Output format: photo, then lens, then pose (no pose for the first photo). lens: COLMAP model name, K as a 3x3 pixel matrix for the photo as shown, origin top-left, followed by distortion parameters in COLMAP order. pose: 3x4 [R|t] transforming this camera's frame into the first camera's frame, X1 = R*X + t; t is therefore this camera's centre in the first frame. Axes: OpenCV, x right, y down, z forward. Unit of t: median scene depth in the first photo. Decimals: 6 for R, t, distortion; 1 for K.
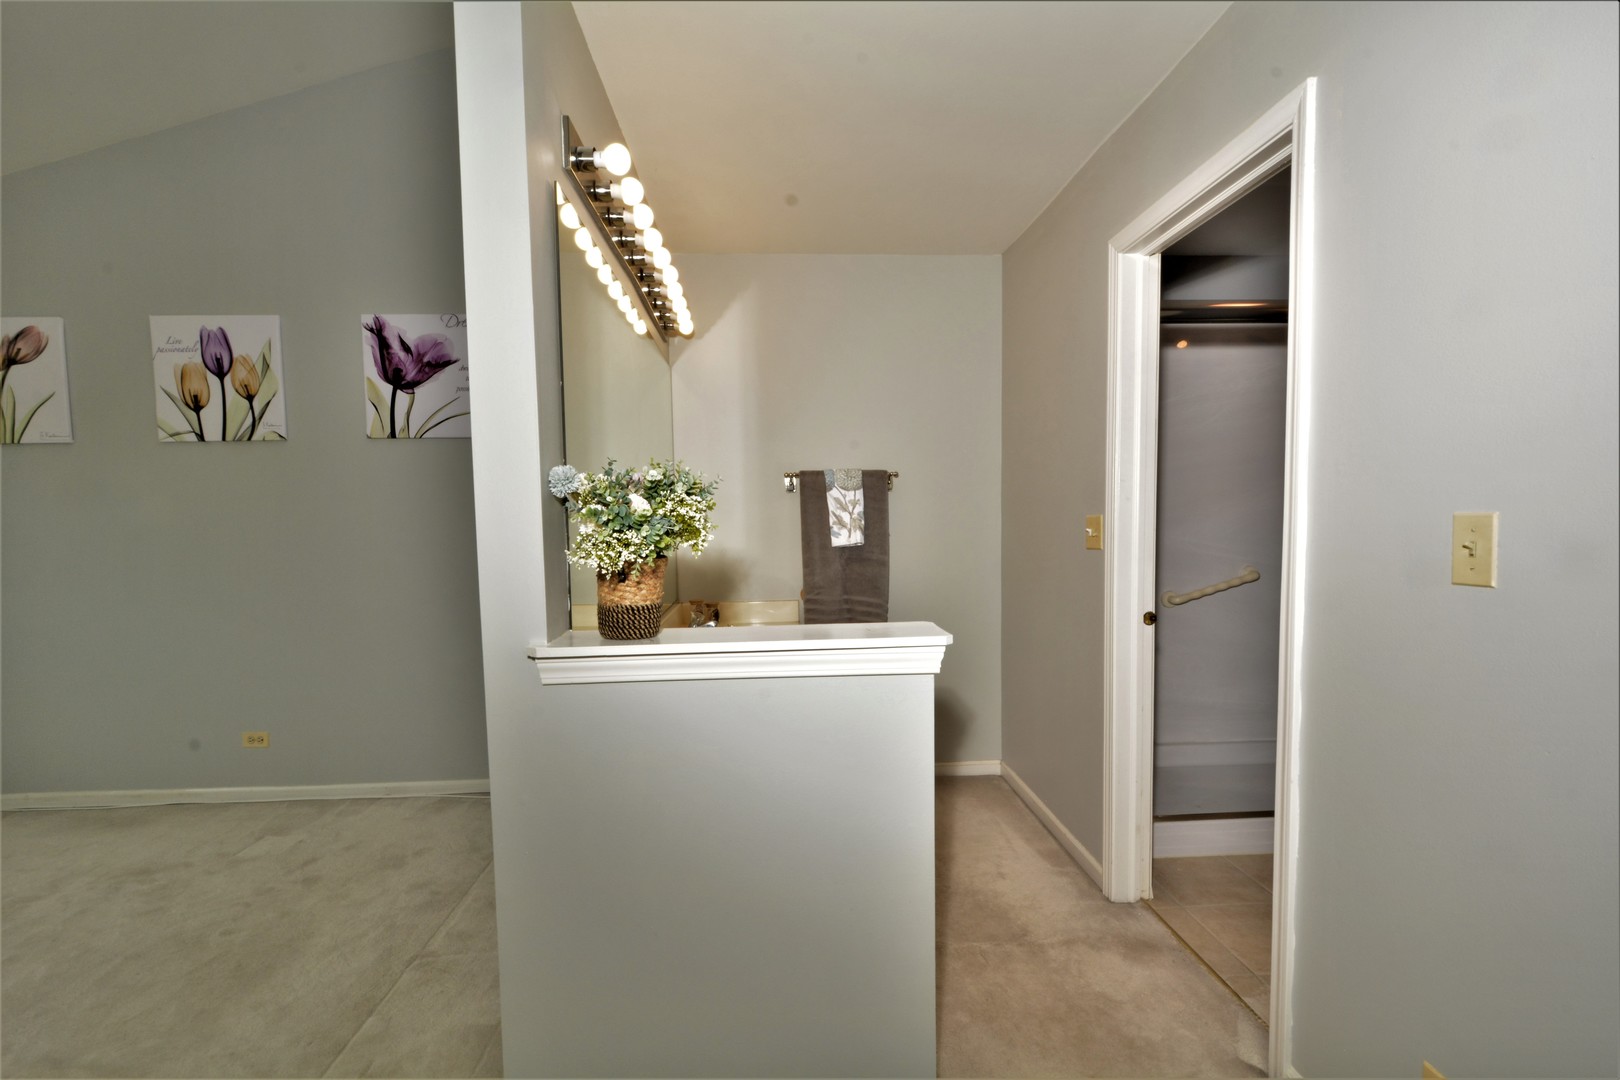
lens RADIAL K [[709.2, 0, 806.3], [0, 709.2, 559.3], [0, 0, 1]] dist [0.009236, -0.006737]
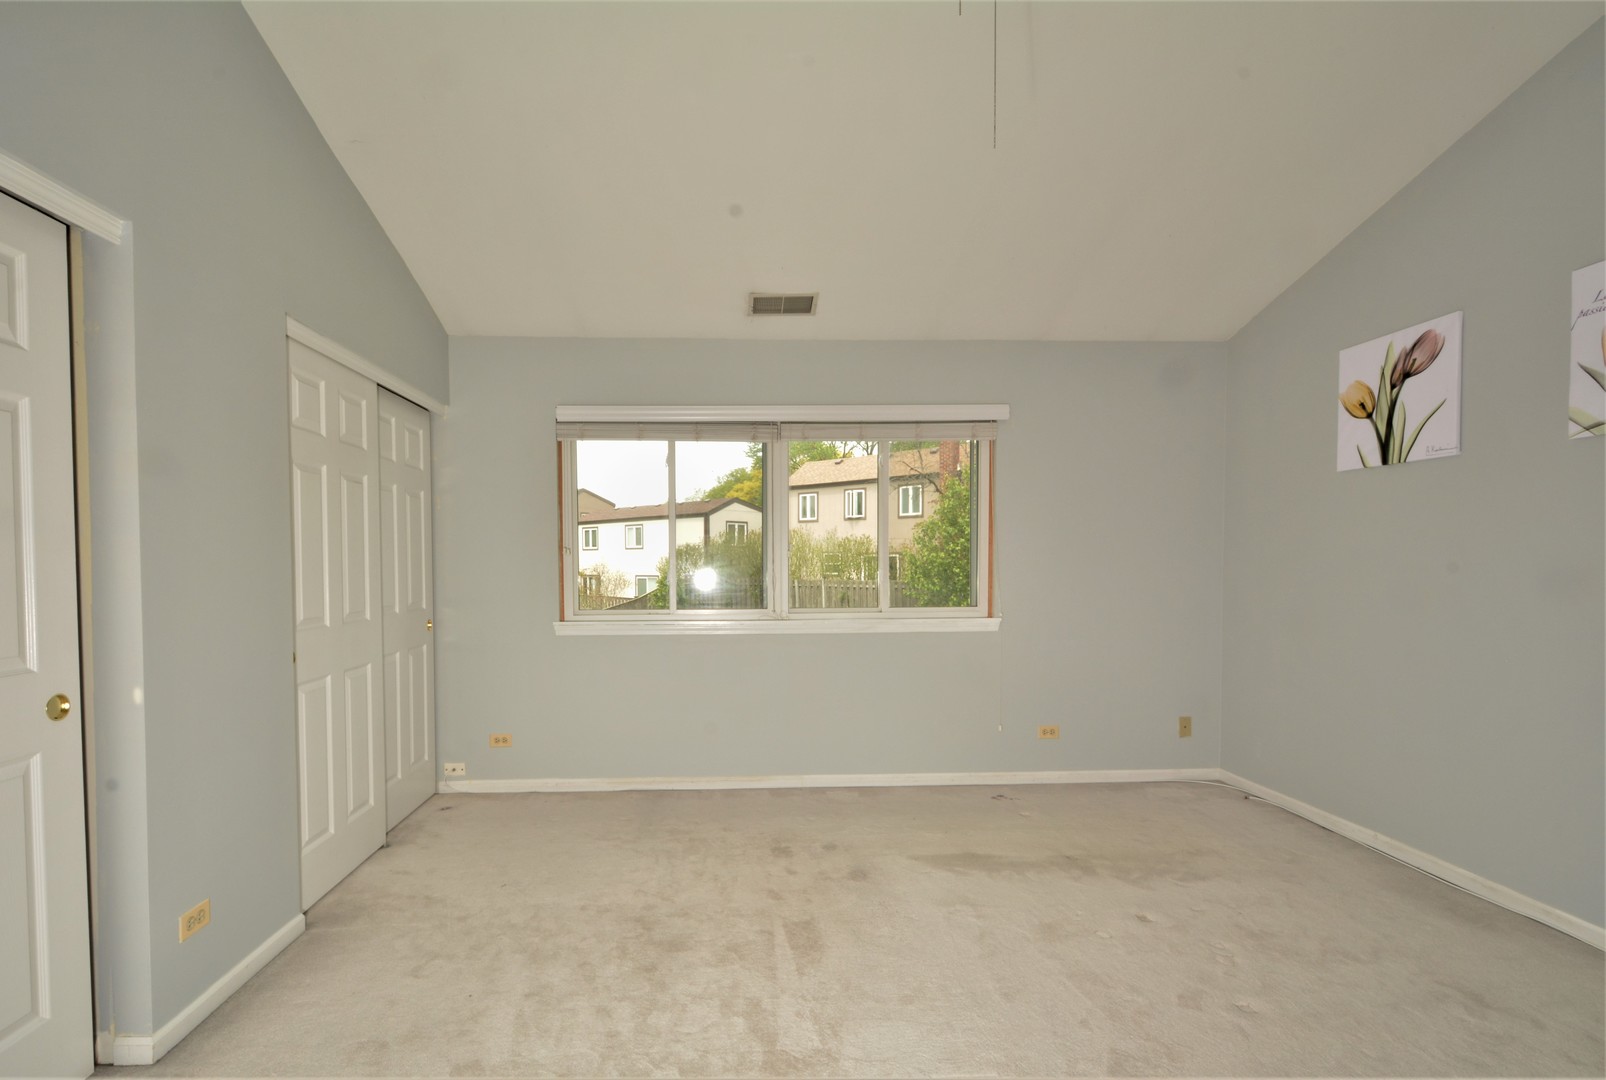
lens RADIAL K [[741.9, 0, 747.3], [0, 741.9, 587.6], [0, 0, 1]] dist [0.001673, -0.004188]
pose [[-0.018243, 0.053492, -0.998402, -0.112166], [-0.053172, 0.997103, 0.054394, -0.006483], [0.998419, 0.054079, -0.015346, 0.158768]]
